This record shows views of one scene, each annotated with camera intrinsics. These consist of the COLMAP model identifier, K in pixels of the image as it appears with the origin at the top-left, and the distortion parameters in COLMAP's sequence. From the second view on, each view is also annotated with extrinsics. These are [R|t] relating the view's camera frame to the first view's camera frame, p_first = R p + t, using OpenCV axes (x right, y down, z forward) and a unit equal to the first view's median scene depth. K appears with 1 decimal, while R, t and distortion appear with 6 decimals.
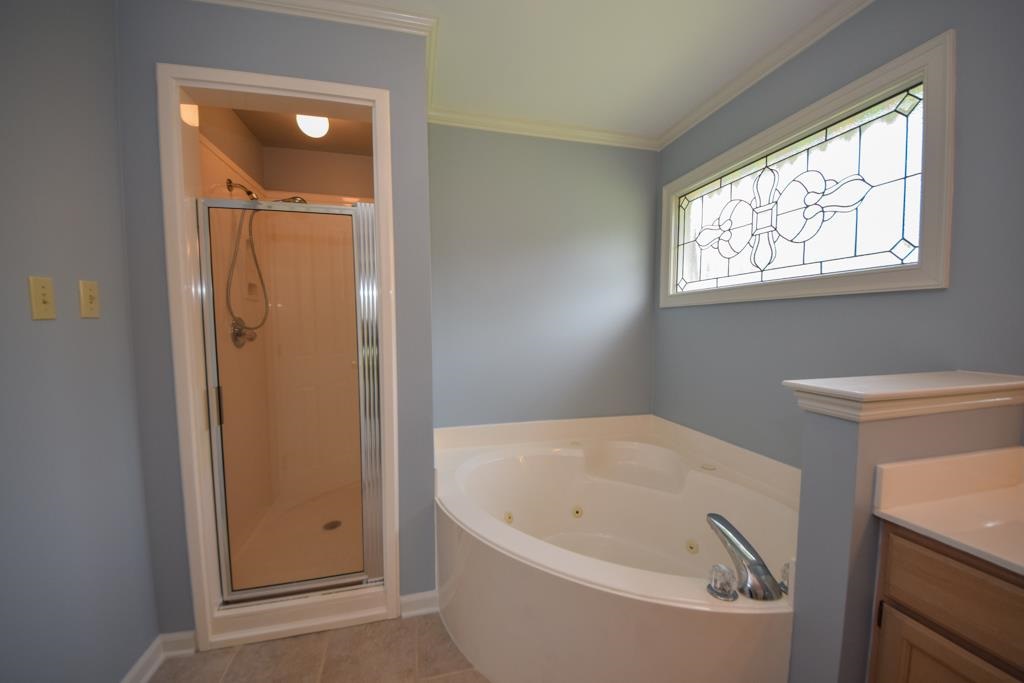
lens RADIAL K [[370.2, 0, 514.8], [0, 370.2, 347.6], [0, 0, 1]] dist [0.032856, -0.018680]
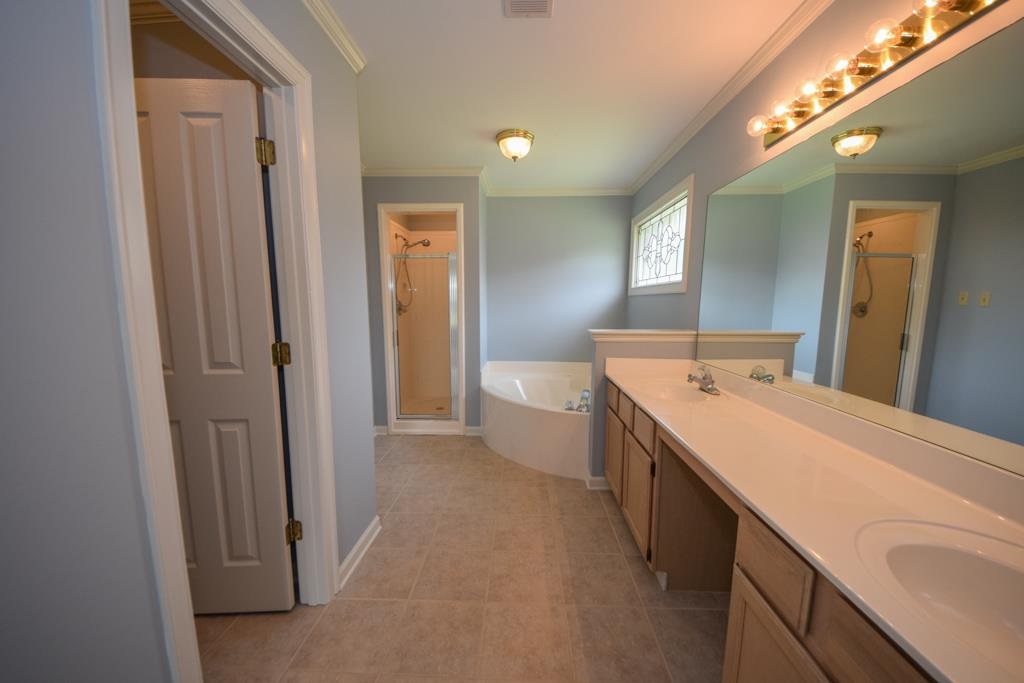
lens RADIAL K [[370.2, 0, 514.8], [0, 370.2, 347.6], [0, 0, 1]] dist [0.032856, -0.018680]
pose [[0.961378, 0.042401, -0.271944, 0.555771], [-0.025321, 0.997498, 0.066011, 0.031766], [0.274063, -0.056575, 0.960046, -1.014760]]
